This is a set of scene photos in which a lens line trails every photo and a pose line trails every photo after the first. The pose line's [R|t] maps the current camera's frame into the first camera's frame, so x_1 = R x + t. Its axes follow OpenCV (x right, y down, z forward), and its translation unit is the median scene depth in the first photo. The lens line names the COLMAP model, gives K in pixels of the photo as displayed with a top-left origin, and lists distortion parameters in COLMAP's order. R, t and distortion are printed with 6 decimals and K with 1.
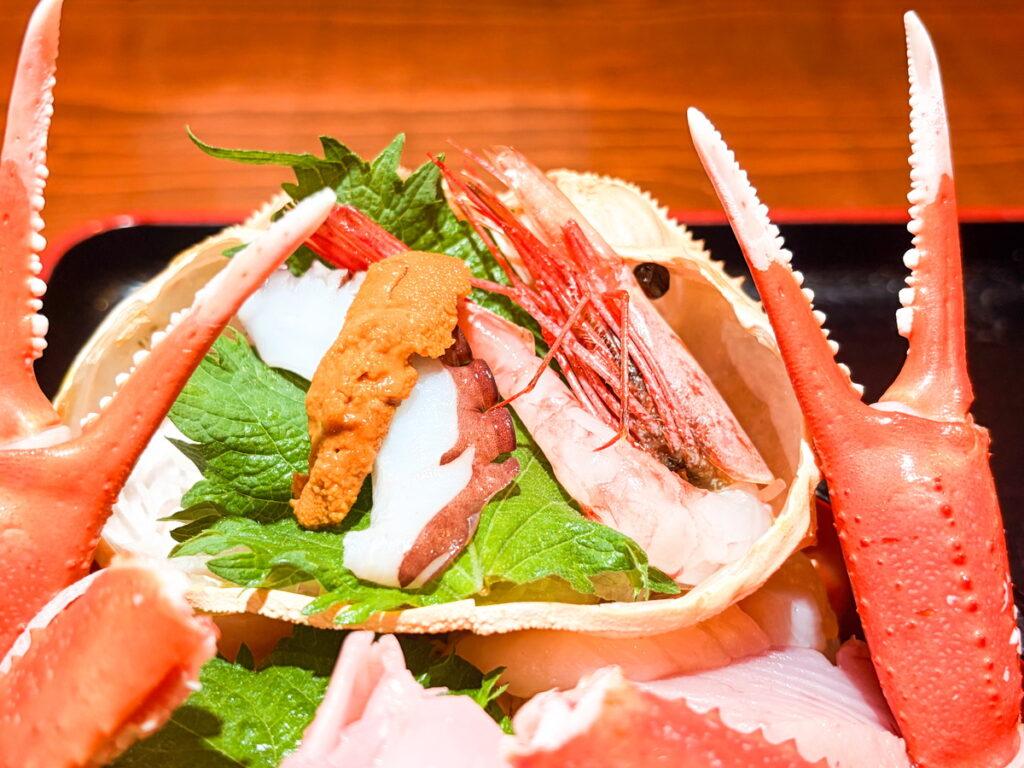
lens RADIAL K [[1189.5, 0, 506.6], [0, 1189.5, 381.1], [0, 0, 1]] dist [0.010573, 0.000000]
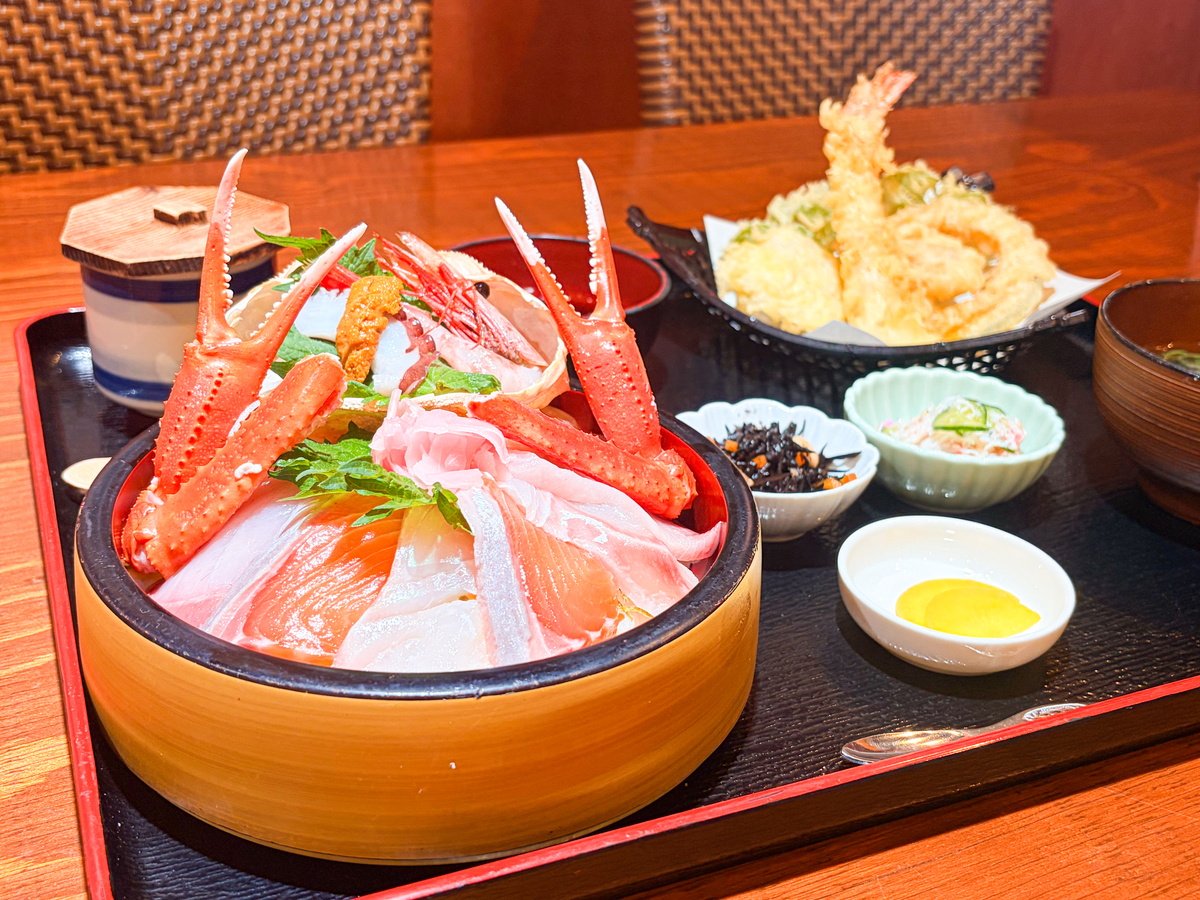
lens RADIAL K [[1312.1, 0, 602.0], [0, 1312.1, 453.4], [0, 0, 1]] dist [0.020186, 0.000000]
pose [[0.953851, -0.079710, 0.289507, -0.428822], [0.130640, 0.978256, -0.161083, 0.693907], [-0.270372, 0.191471, 0.943524, -1.394011]]
